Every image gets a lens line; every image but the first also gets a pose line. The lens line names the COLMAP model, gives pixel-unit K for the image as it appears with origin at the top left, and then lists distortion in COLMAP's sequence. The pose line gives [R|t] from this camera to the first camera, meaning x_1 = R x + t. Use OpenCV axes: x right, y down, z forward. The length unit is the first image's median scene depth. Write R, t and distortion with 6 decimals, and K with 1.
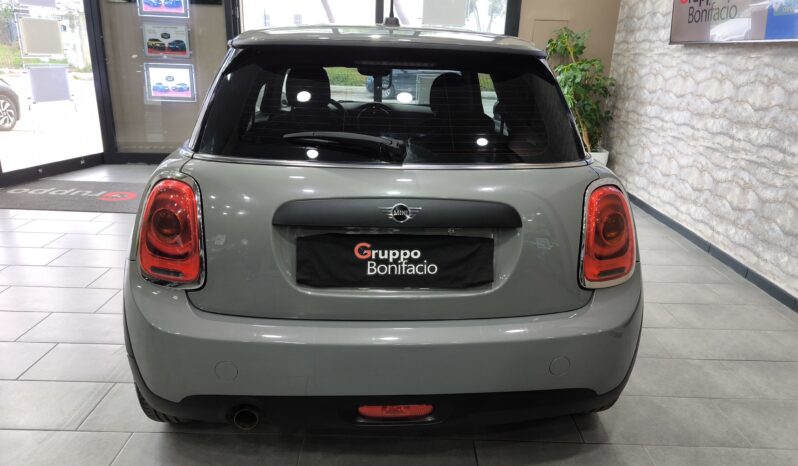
lens RADIAL K [[563.5, 0, 399.0], [0, 563.5, 233.0], [0, 0, 1]] dist [0.003752, 0.000428]
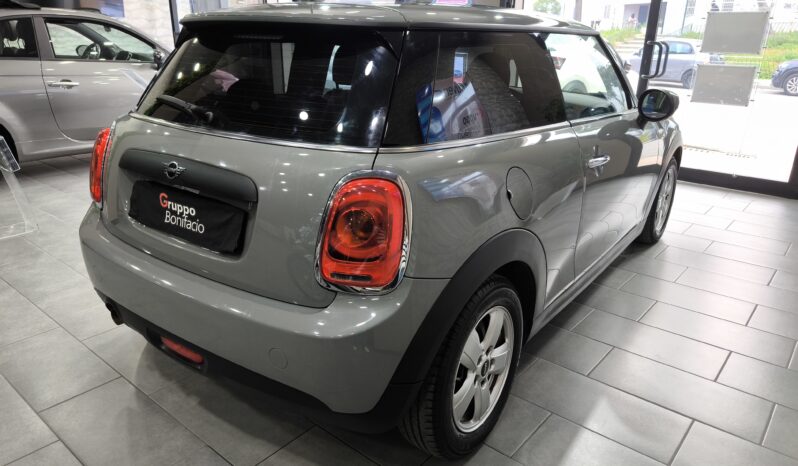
lens RADIAL K [[563.5, 0, 399.0], [0, 563.5, 233.0], [0, 0, 1]] dist [0.003752, 0.000428]
pose [[0.776804, 0.198143, -0.597758, 0.990716], [-0.192806, 0.978459, 0.073780, -0.078623], [0.599501, 0.057938, 0.798274, 0.374340]]
